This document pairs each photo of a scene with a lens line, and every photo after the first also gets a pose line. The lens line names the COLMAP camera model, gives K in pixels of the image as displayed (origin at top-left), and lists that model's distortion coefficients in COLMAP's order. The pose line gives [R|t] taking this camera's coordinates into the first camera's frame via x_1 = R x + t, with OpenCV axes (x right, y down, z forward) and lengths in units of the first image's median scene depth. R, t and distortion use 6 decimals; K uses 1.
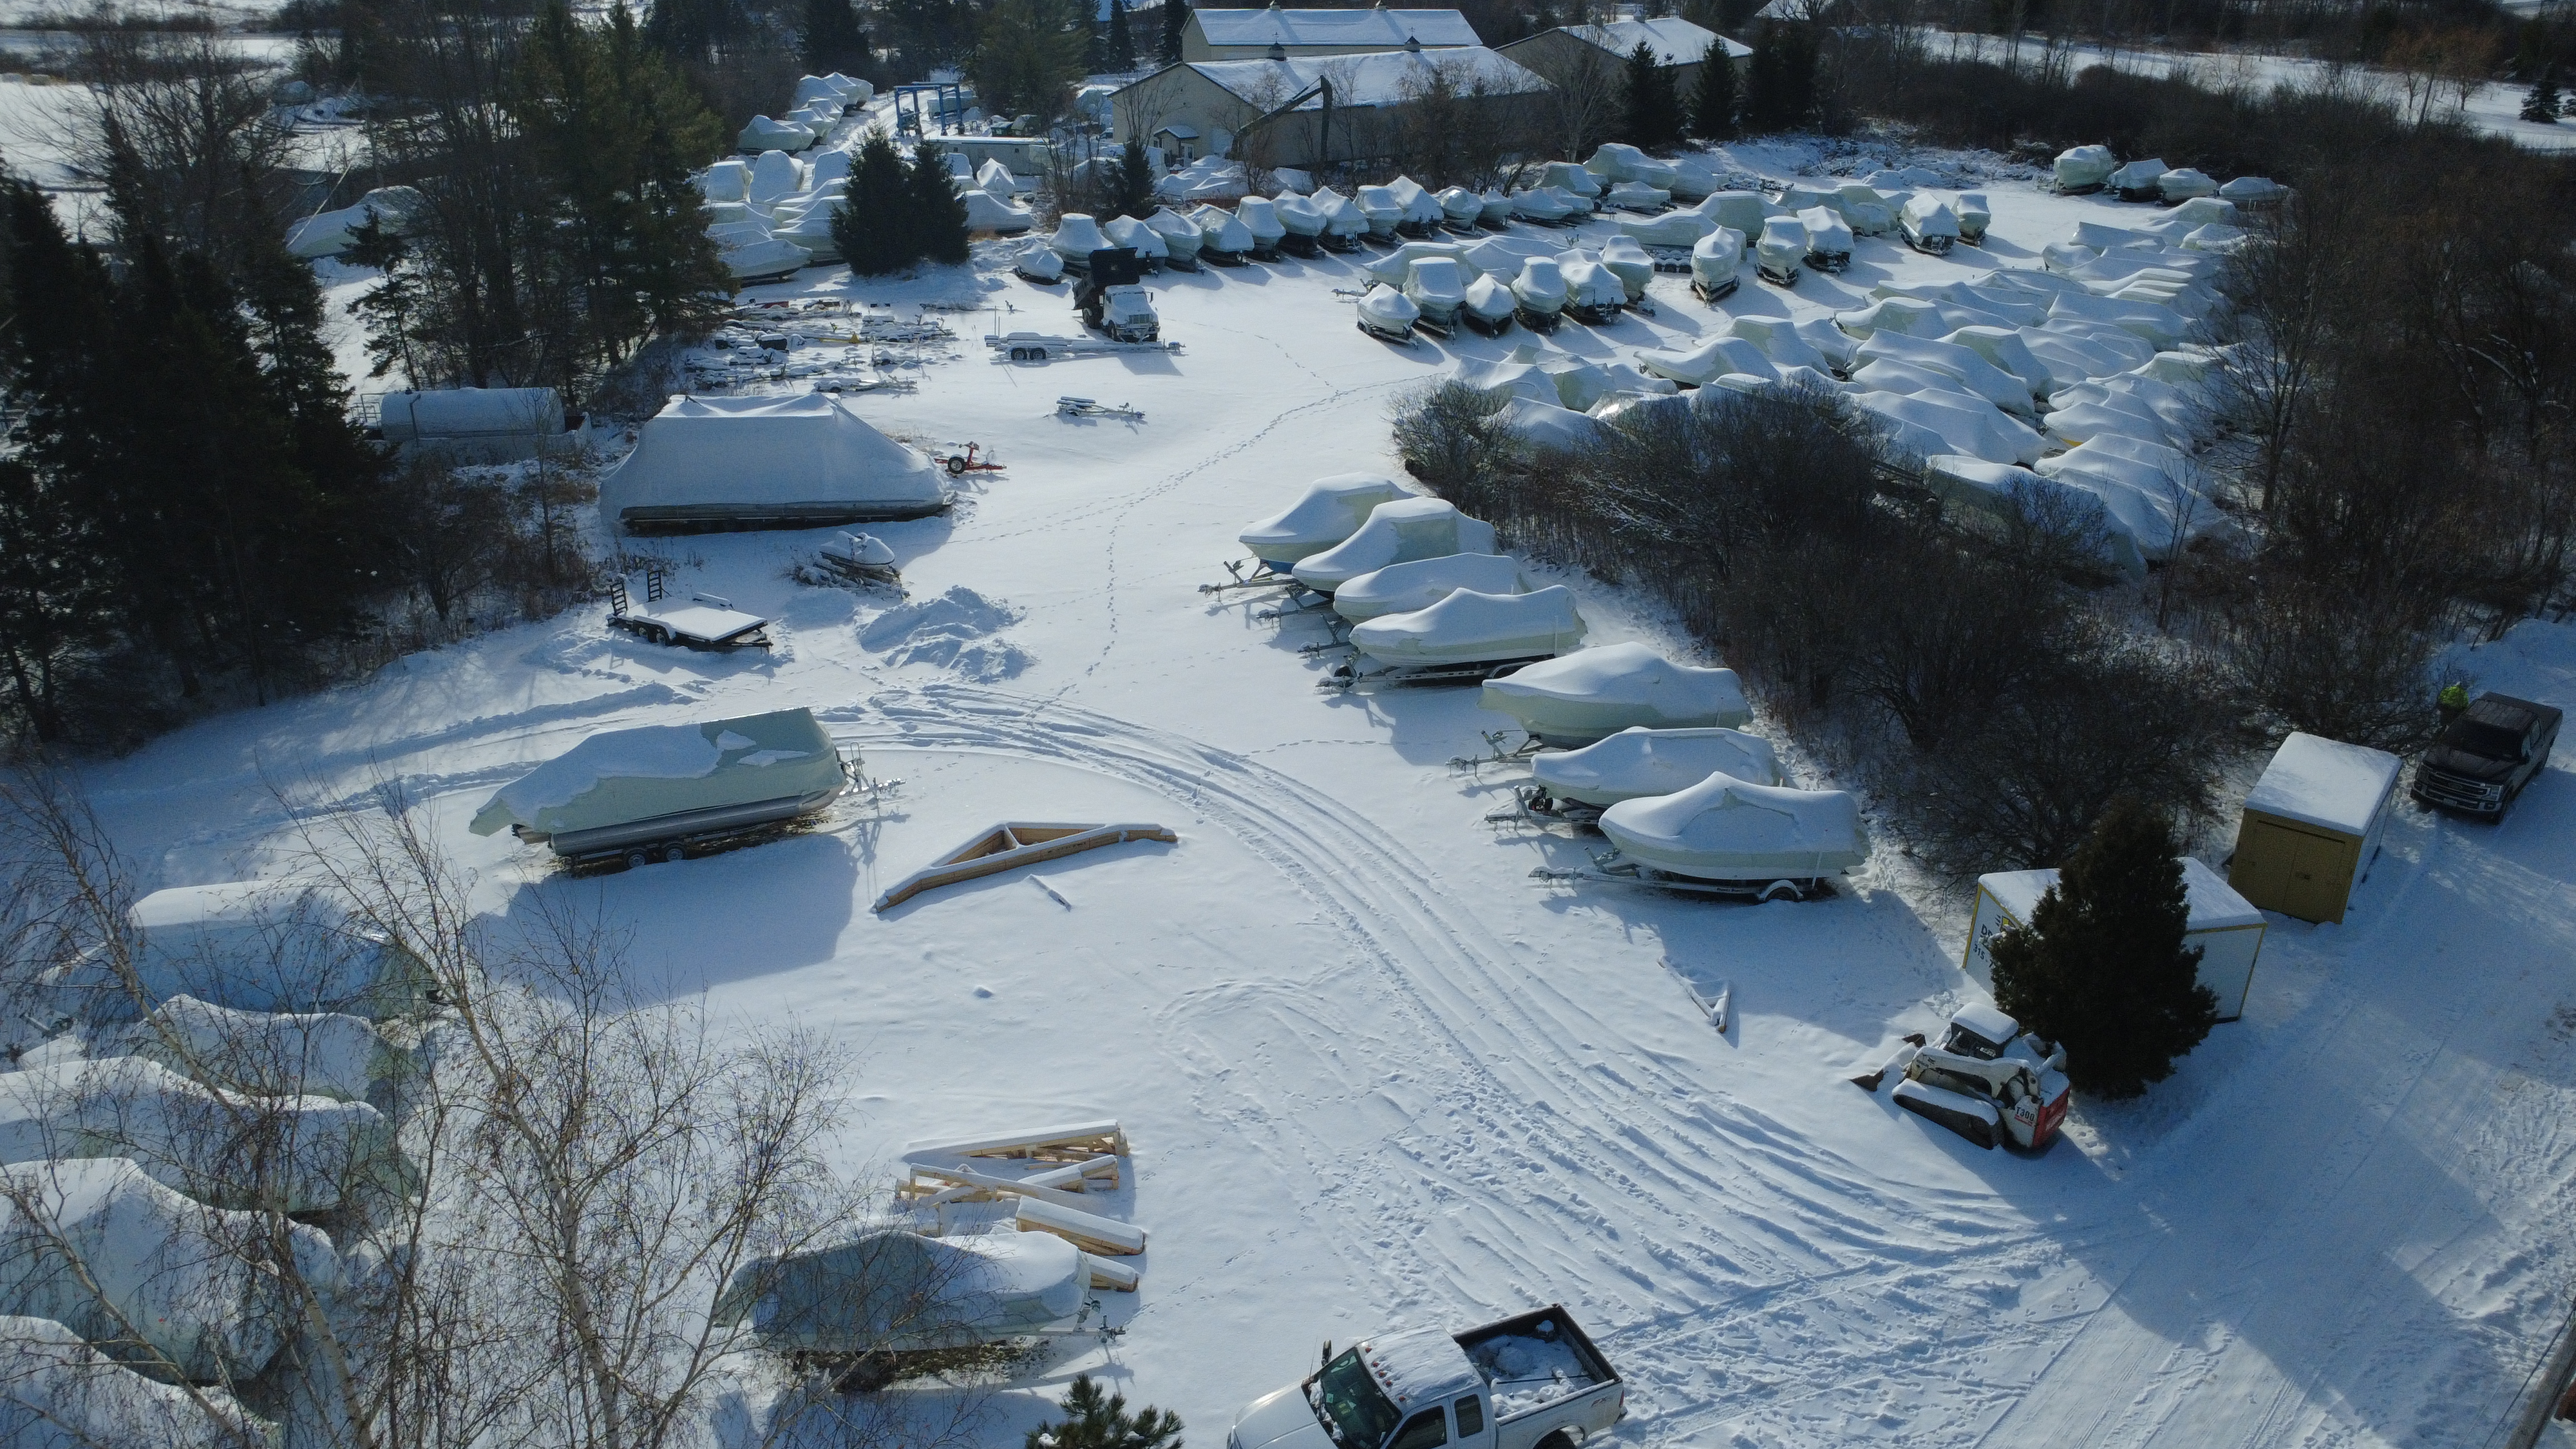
lens RADIAL K [[1859.1, 0, 1288.0], [0, 1859.1, 724.5], [0, 0, 1]] dist [-0.003335, -0.005080]
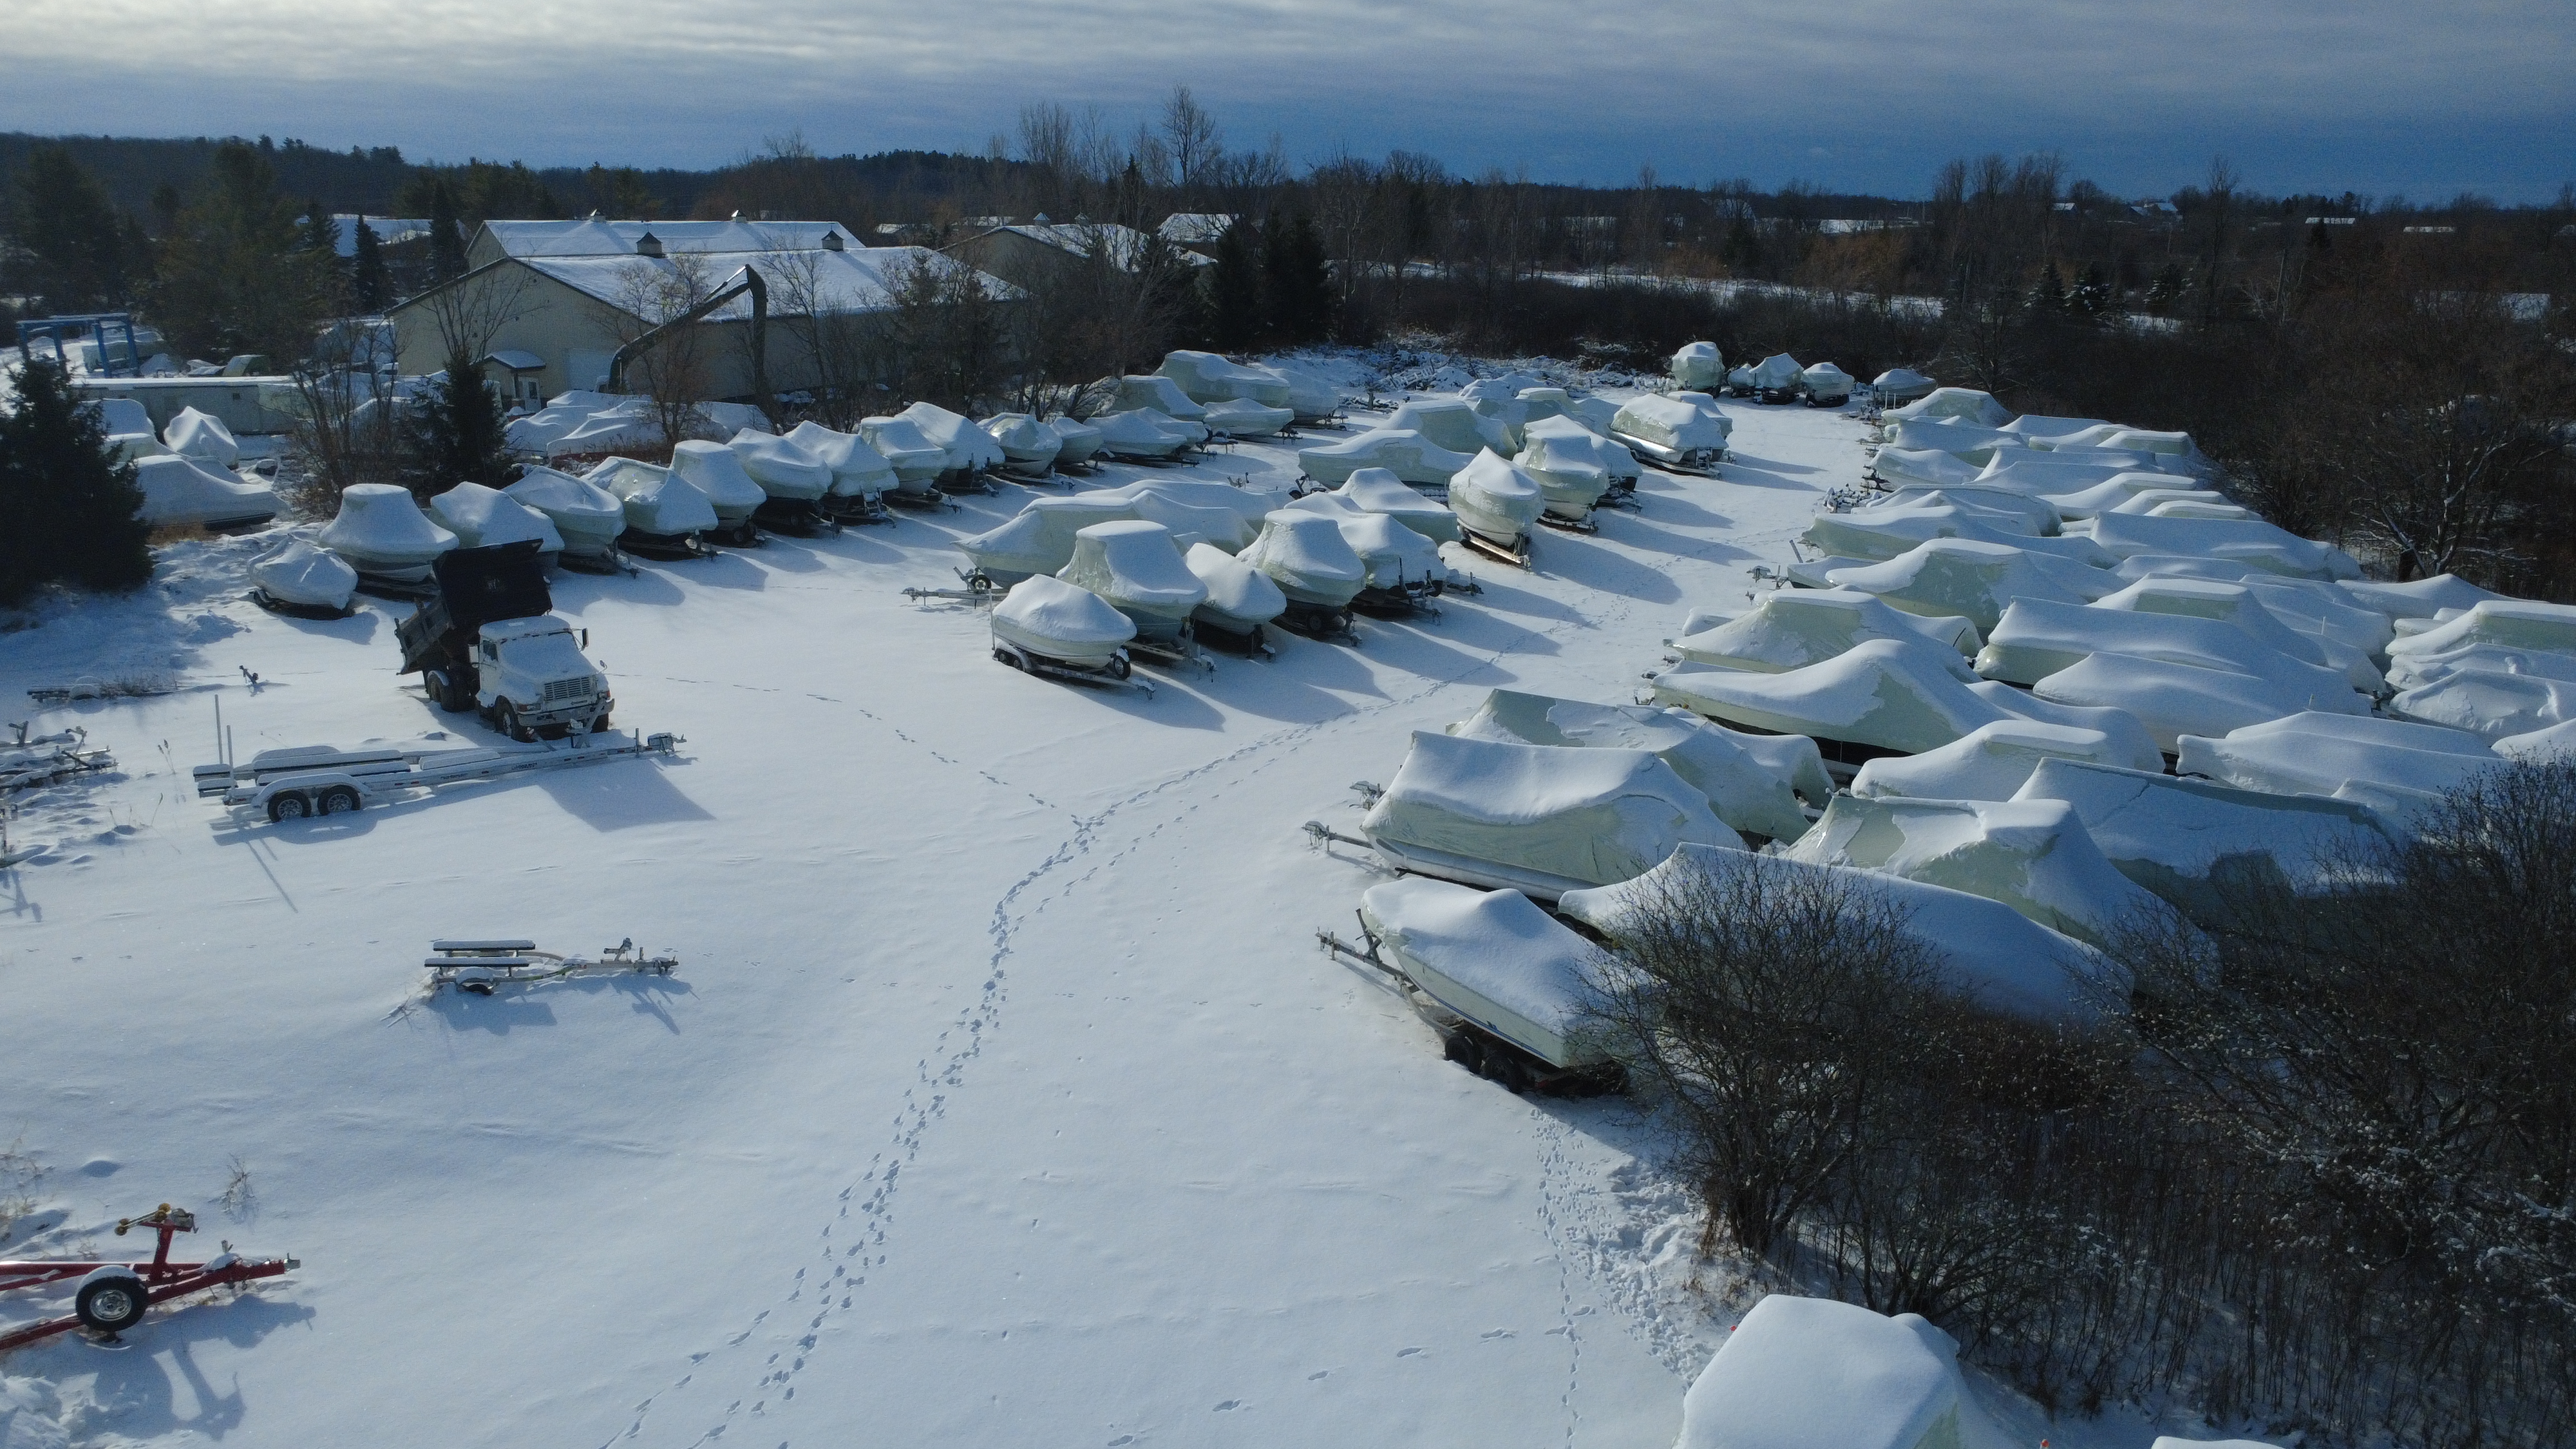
lens RADIAL K [[1859.1, 0, 1288.0], [0, 1859.1, 724.5], [0, 0, 1]] dist [-0.003335, -0.005080]
pose [[0.930014, -0.099952, 0.353671, -0.064601], [0.145542, 0.983798, -0.104685, -0.111610], [-0.337477, 0.148832, 0.929493, 0.421580]]
